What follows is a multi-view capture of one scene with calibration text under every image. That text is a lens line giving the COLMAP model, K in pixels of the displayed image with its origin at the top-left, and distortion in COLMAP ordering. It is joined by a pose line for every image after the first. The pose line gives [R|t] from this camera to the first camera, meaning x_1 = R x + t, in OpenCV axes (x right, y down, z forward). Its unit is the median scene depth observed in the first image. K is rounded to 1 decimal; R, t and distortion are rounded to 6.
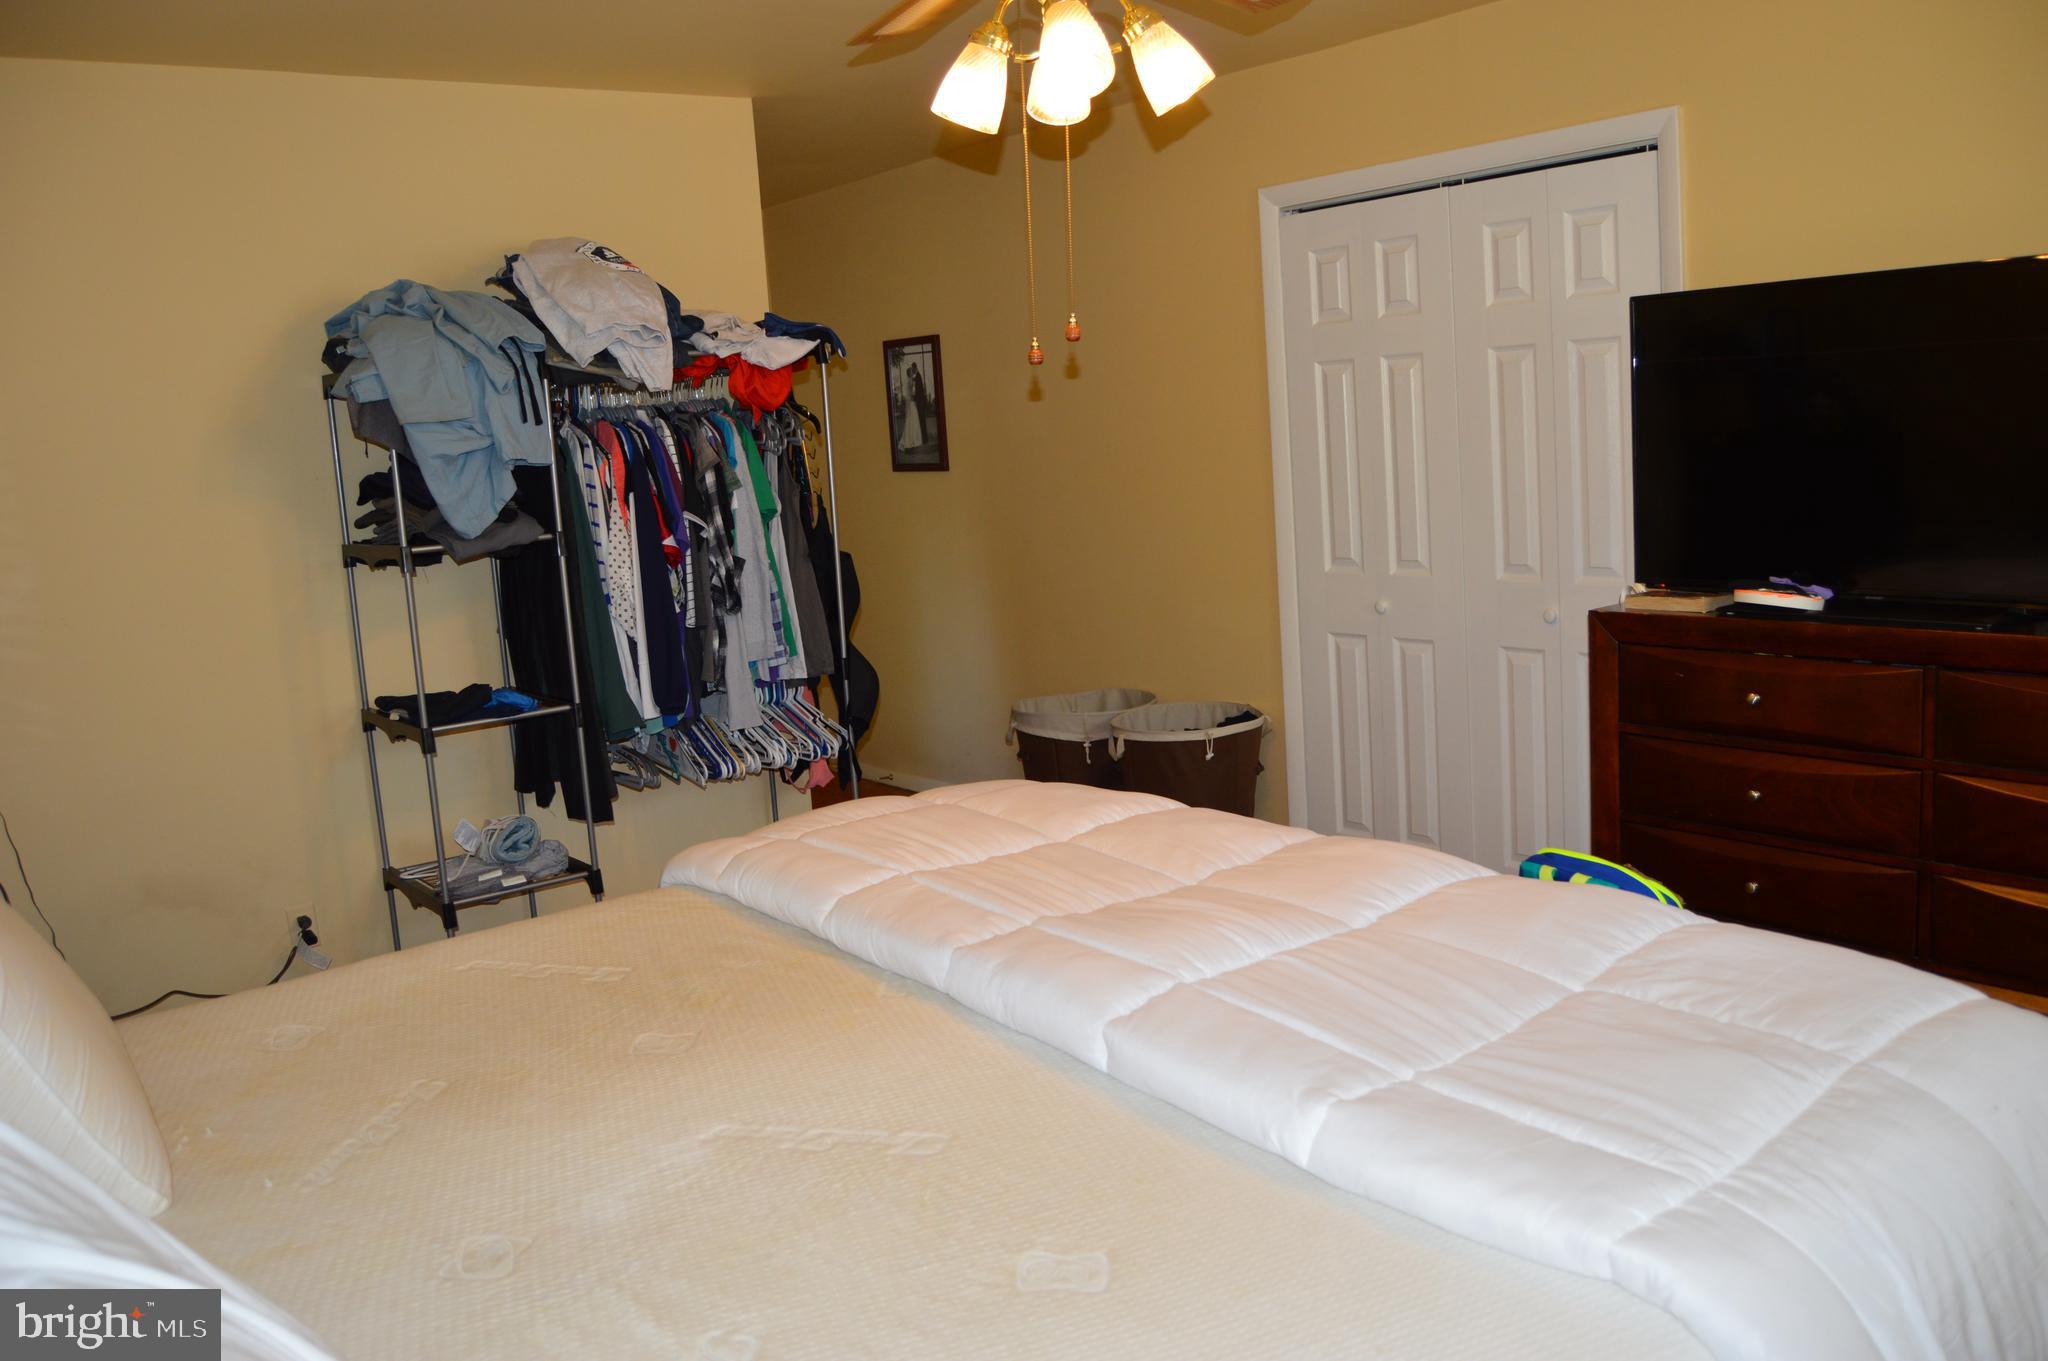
lens RADIAL K [[1627.0, 0, 1024.0], [0, 1627.0, 680.5], [0, 0, 1]] dist [-0.100183, 0.051107]
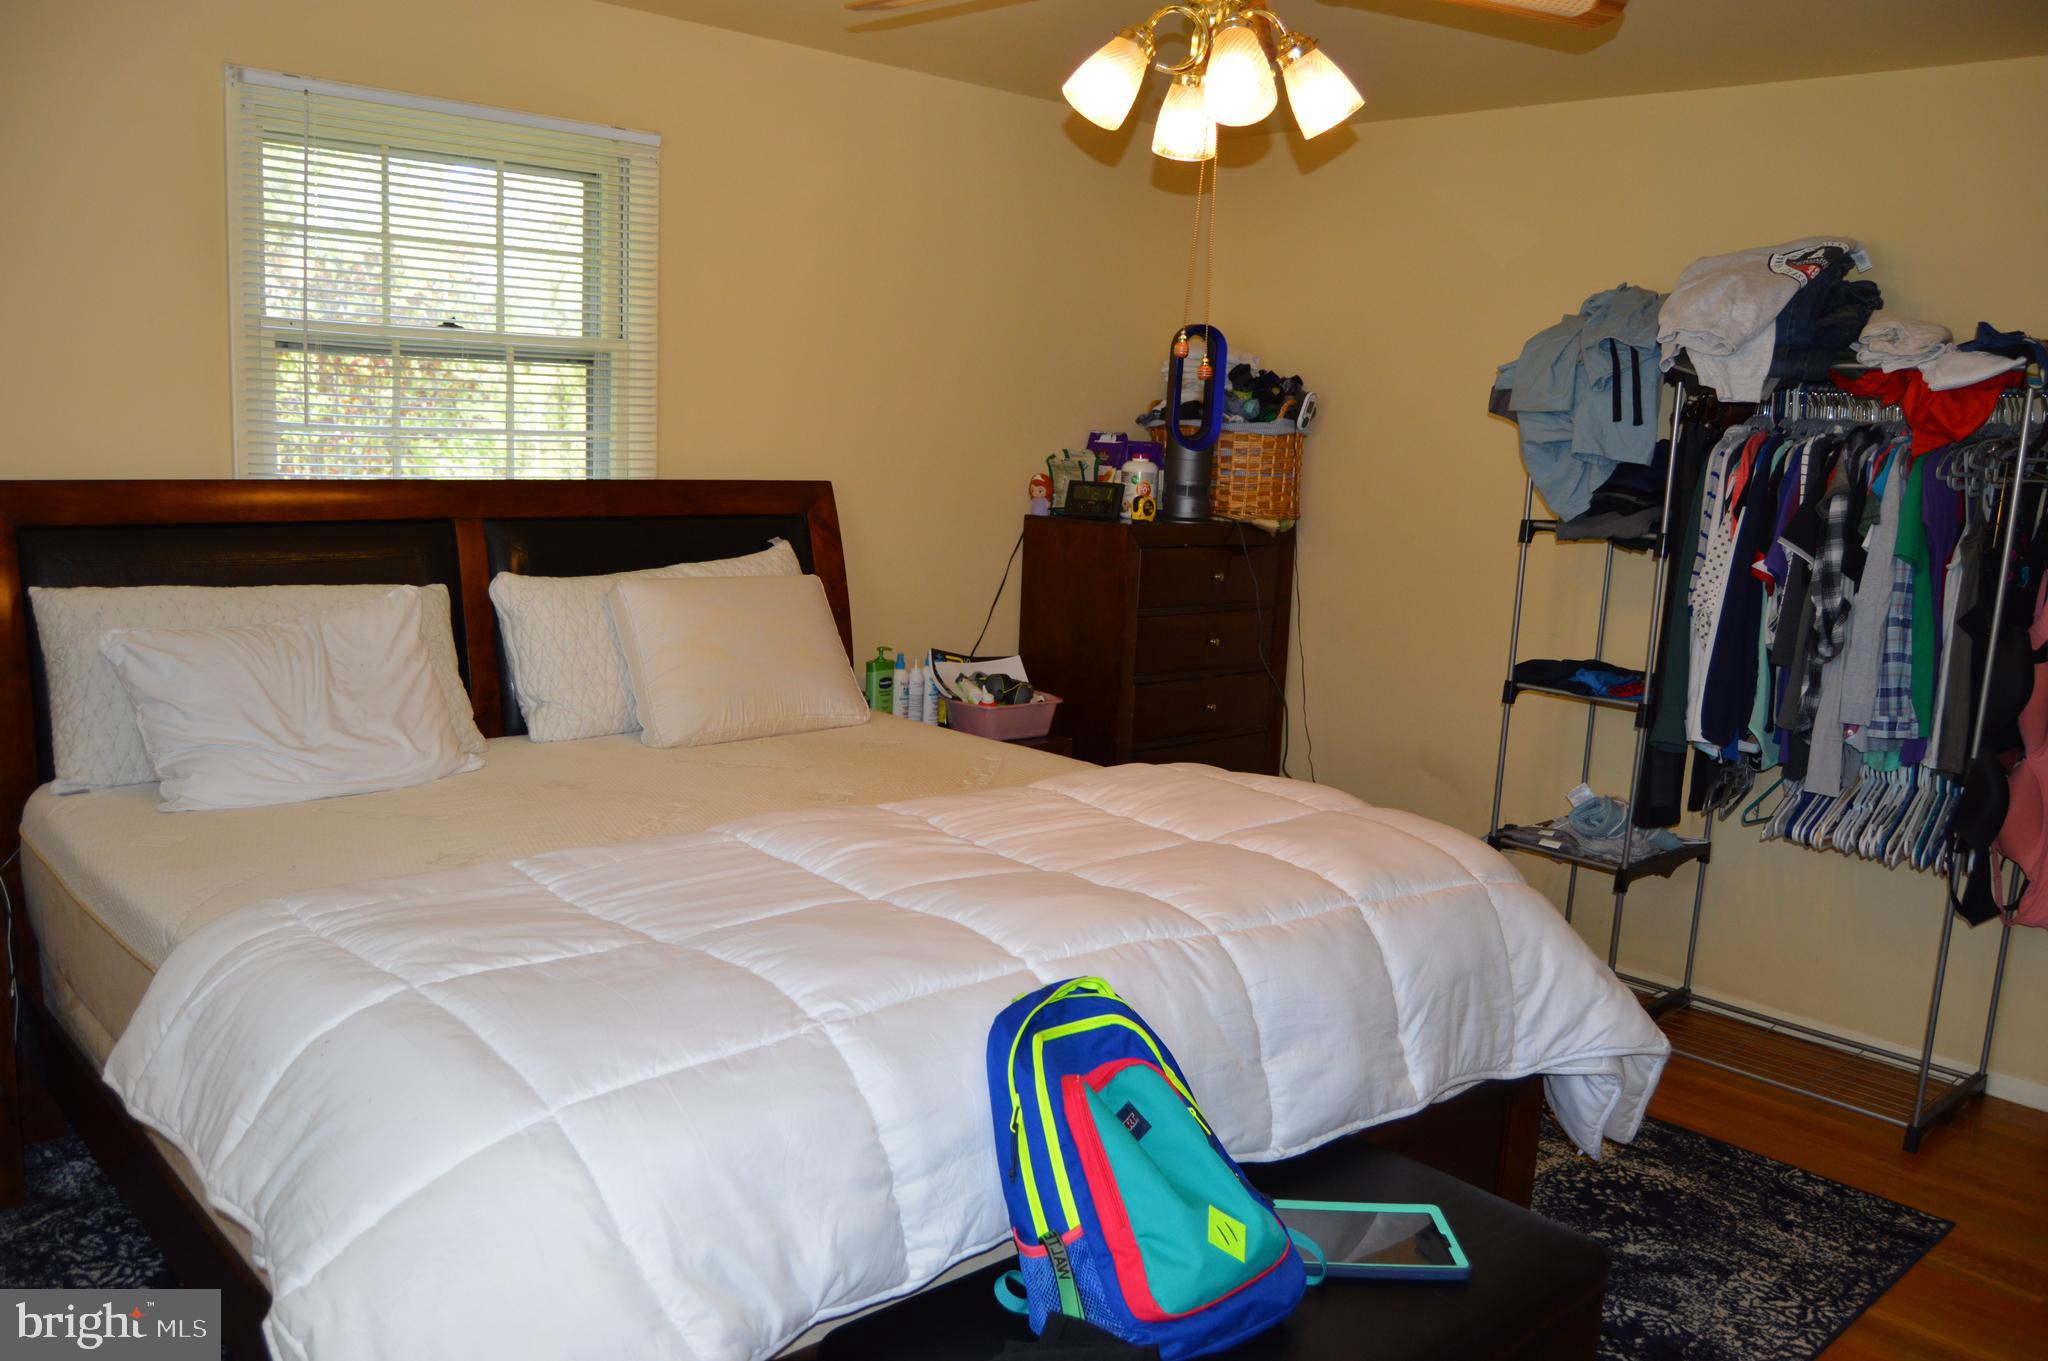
lens RADIAL K [[1627.0, 0, 1024.0], [0, 1627.0, 680.5], [0, 0, 1]] dist [-0.100183, 0.051107]
pose [[0.167147, 0.244510, -0.955132, 0.599801], [-0.209941, 0.955370, 0.207832, -0.124315], [0.963321, 0.165782, 0.211020, 0.411650]]
